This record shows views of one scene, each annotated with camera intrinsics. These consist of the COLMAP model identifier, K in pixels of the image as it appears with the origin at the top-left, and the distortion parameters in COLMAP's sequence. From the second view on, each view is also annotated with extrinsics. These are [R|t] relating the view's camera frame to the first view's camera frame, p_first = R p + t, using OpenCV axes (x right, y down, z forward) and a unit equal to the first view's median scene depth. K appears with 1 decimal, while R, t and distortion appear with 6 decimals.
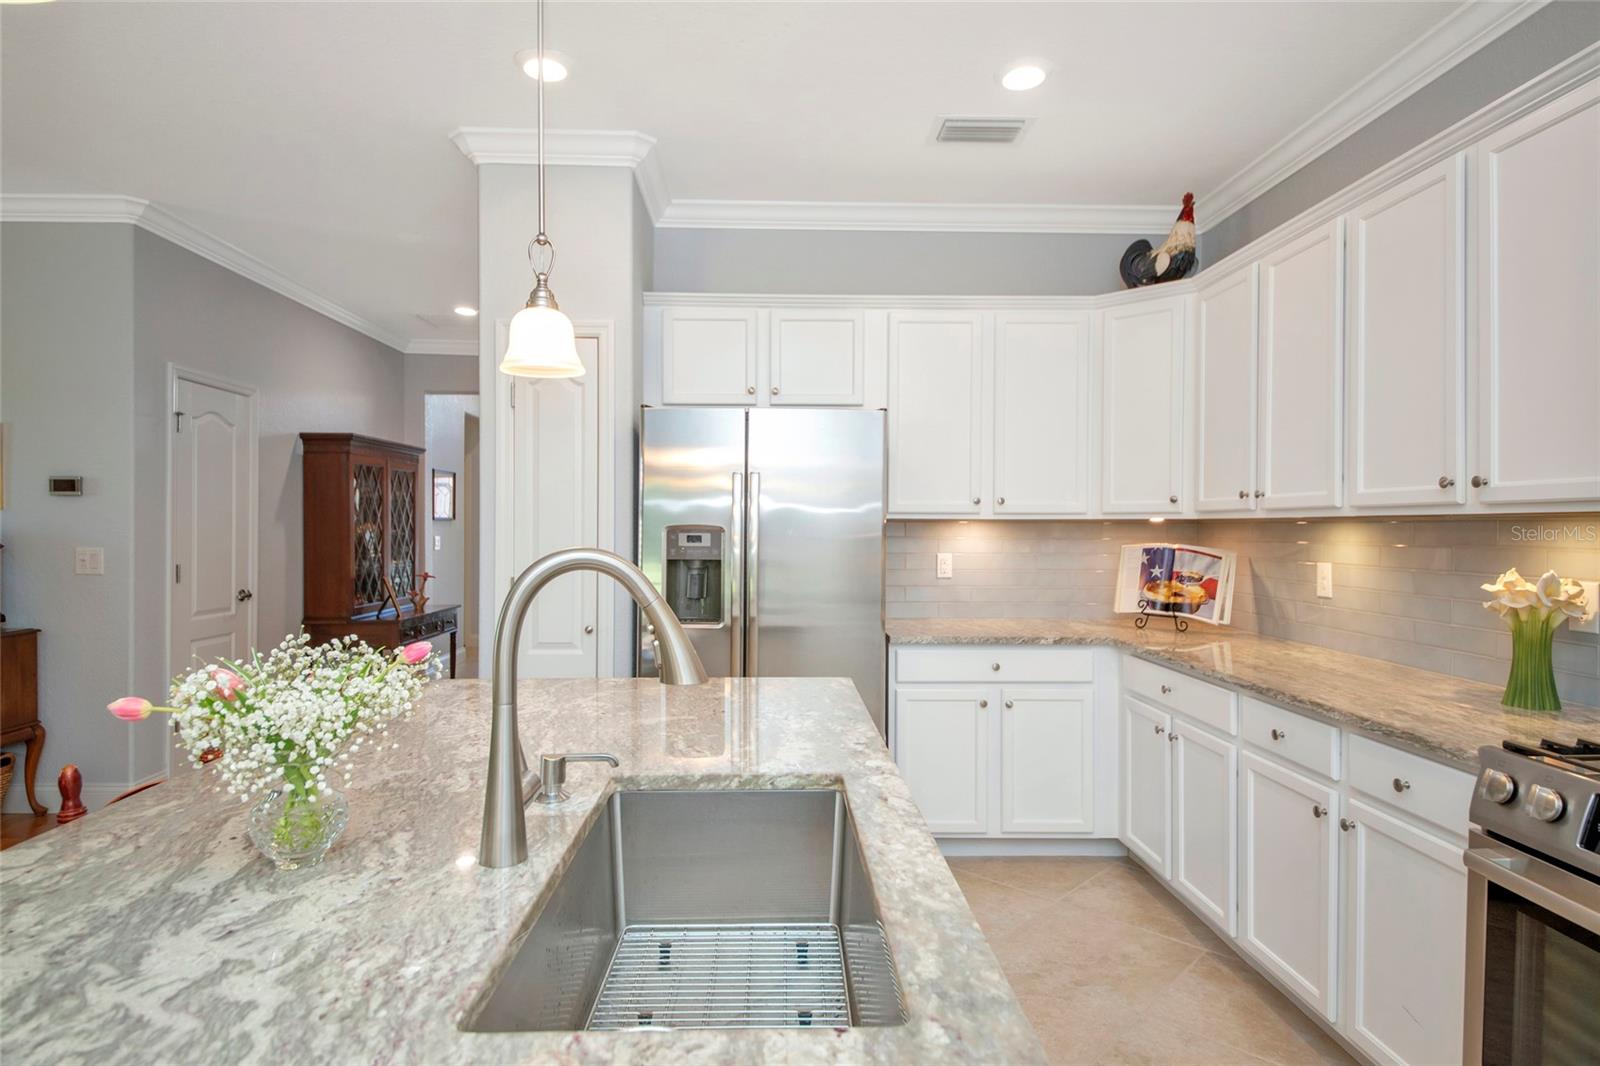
lens RADIAL K [[882.1, 0, 797.5], [0, 882.1, 526.1], [0, 0, 1]] dist [-0.004308, -0.000432]
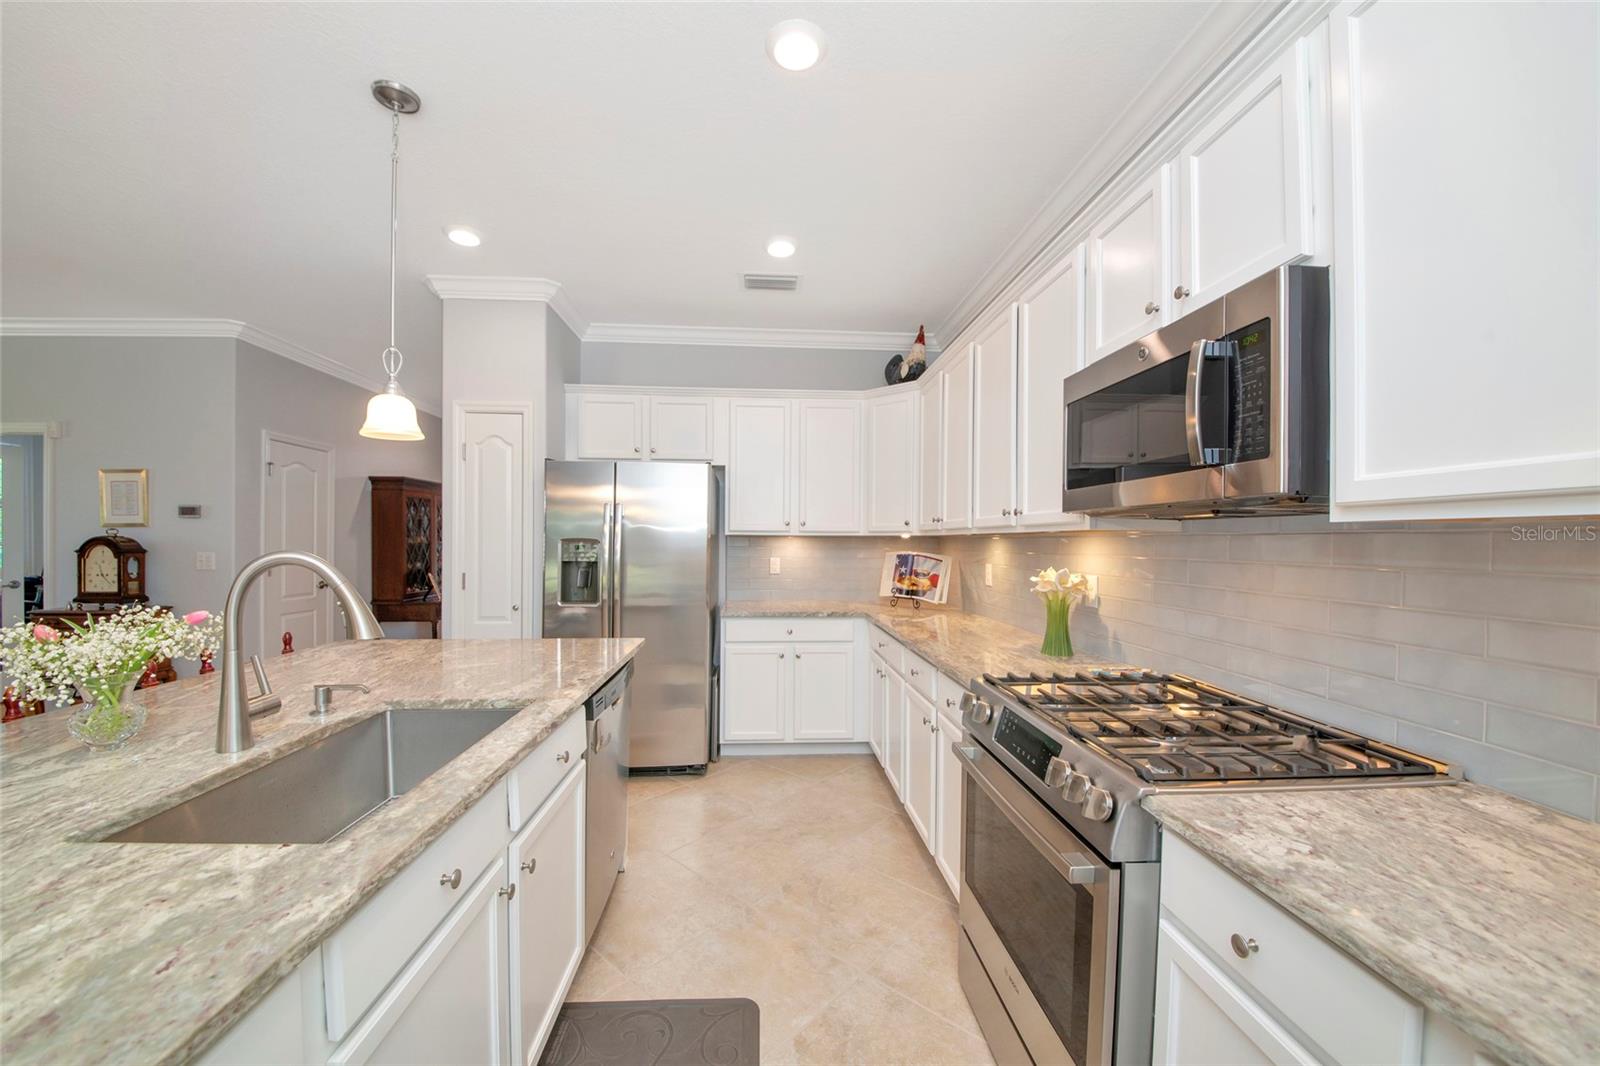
lens RADIAL K [[586.4, 0, 802.6], [0, 586.4, 542.4], [0, 0, 1]] dist [-0.035330, -0.000679]
pose [[0.998602, 0.003179, 0.052765, 0.188570], [-0.003349, 0.999989, 0.003145, 0.001173], [-0.052754, -0.003318, 0.998602, -0.015797]]
